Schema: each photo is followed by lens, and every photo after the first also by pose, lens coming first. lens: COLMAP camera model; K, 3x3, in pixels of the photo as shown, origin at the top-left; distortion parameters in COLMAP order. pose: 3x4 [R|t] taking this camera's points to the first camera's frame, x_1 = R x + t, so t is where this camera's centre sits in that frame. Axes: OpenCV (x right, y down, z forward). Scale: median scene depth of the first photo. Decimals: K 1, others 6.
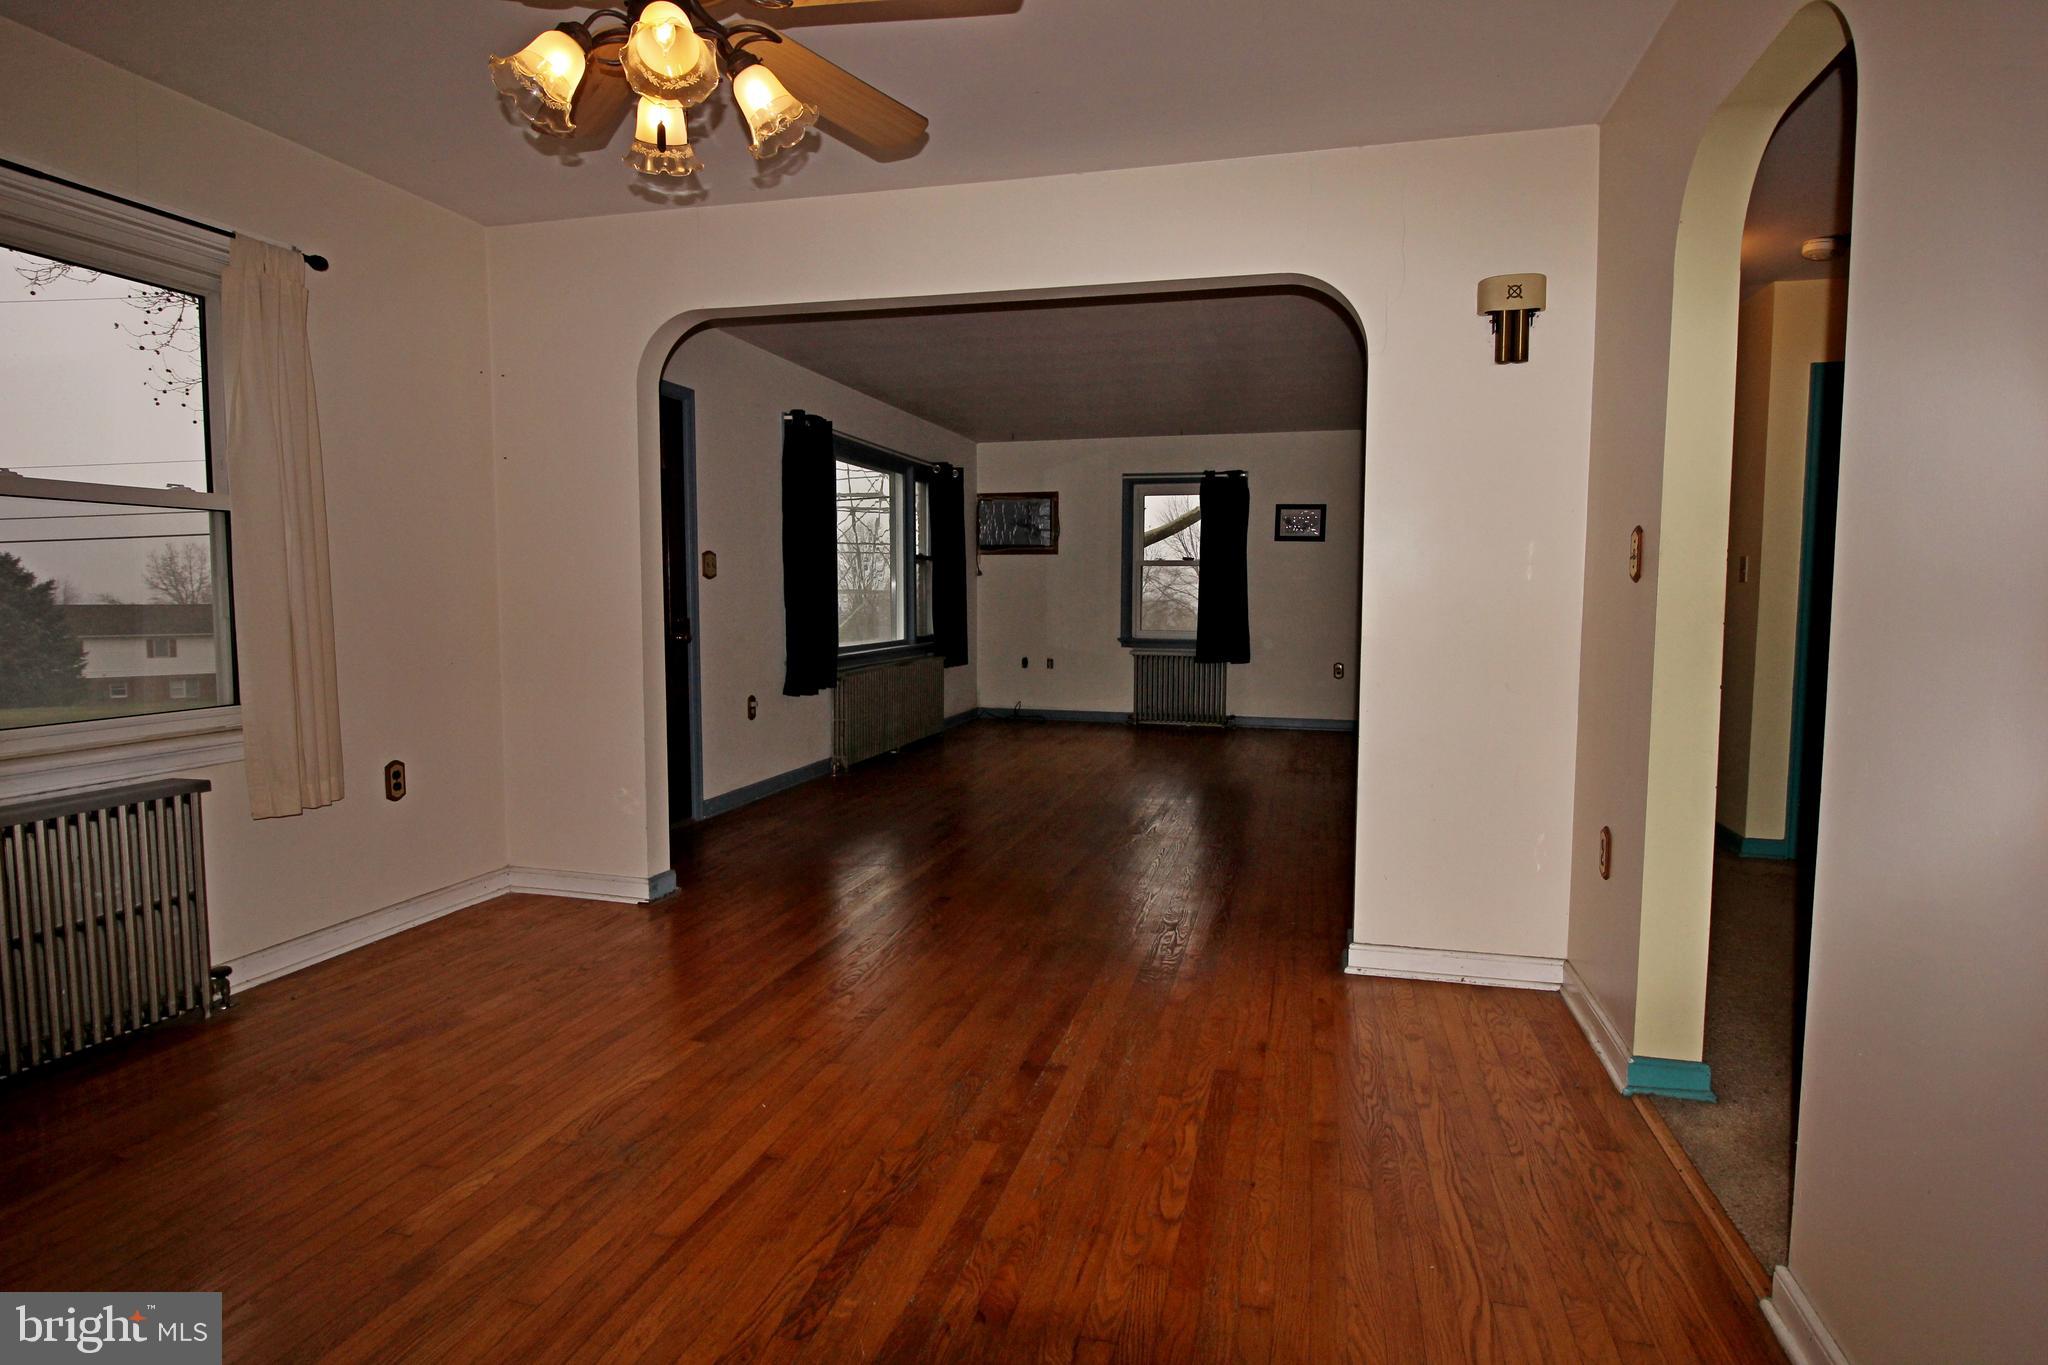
lens RADIAL K [[1074.5, 0, 1069.7], [0, 1074.5, 671.9], [0, 0, 1]] dist [0.000139, 0.000210]
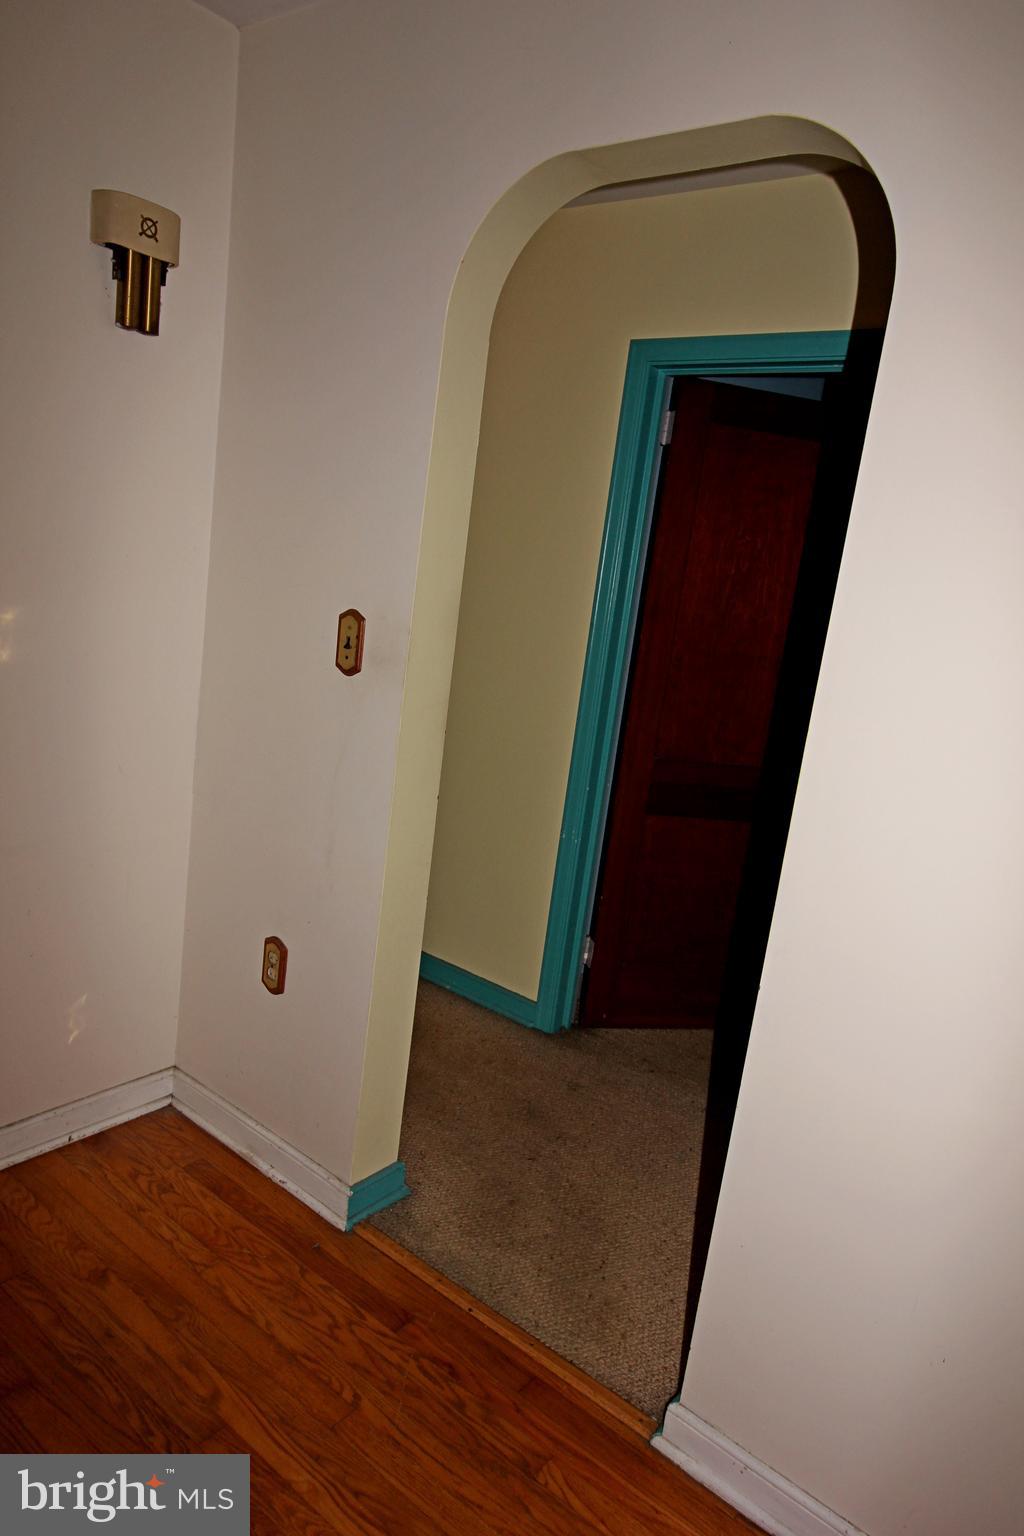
lens RADIAL K [[1022.4, 0, 512.0], [0, 1022.4, 768.0], [0, 0, 1]] dist [-0.004922, -0.001773]
pose [[0.432832, -0.146891, 0.889426, -0.125512], [-0.051480, 0.980997, 0.187067, -0.144173], [-0.900003, -0.126756, 0.417045, 0.461555]]
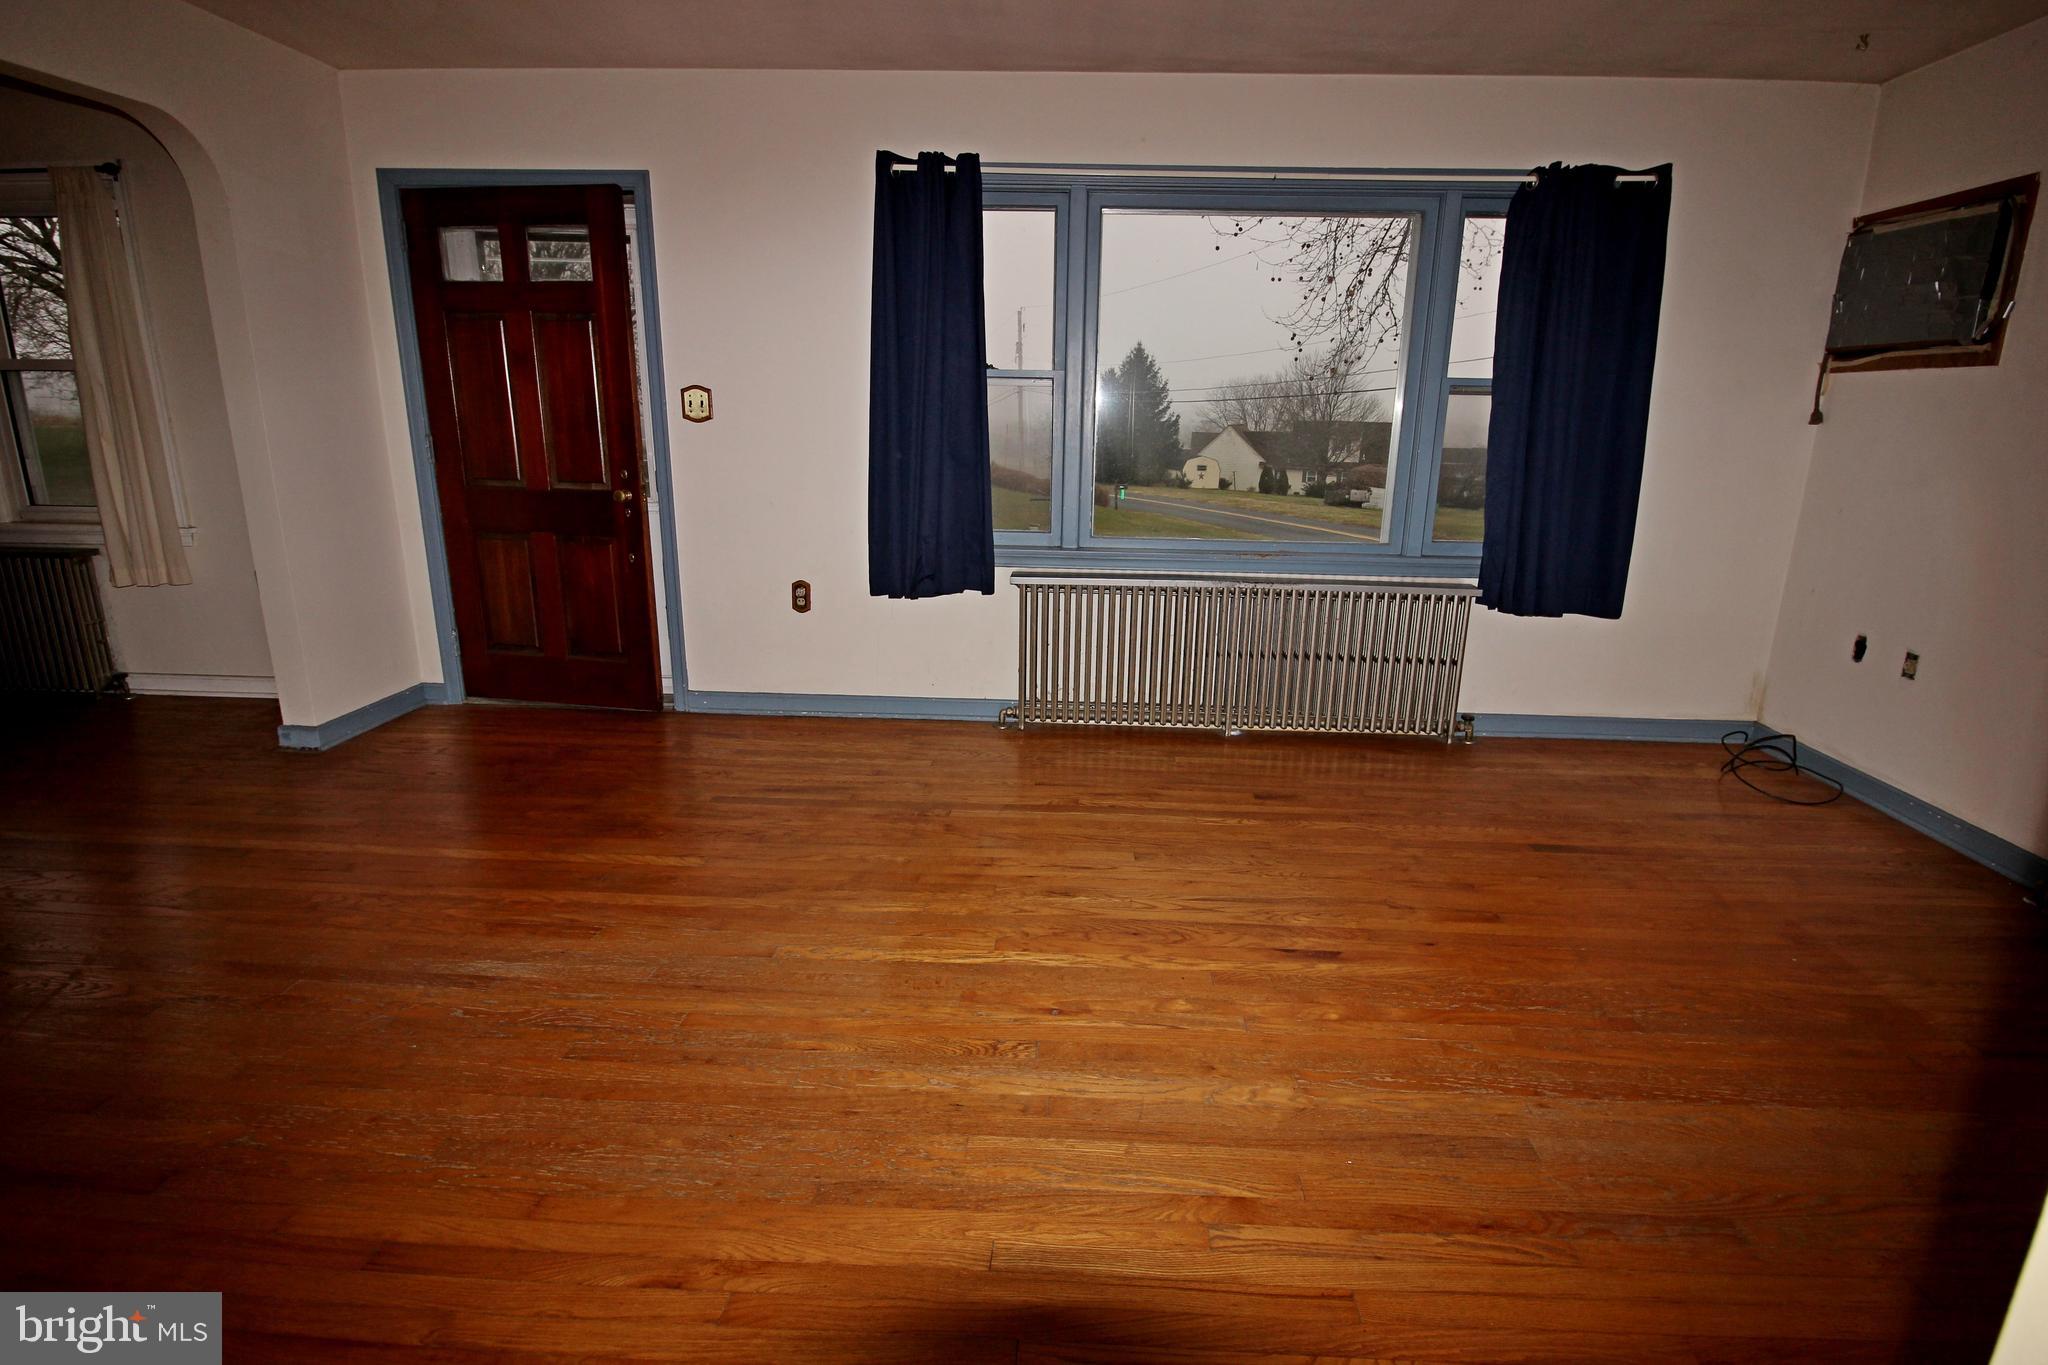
lens RADIAL K [[1030.6, 0, 1024.0], [0, 1030.6, 682.5], [0, 0, 1]] dist [-0.003366, -0.000803]
pose [[0.181850, 0.260800, -0.948111, 0.909205], [-0.092574, 0.964446, 0.247537, -0.212092], [0.978959, 0.042755, 0.199528, 2.096583]]
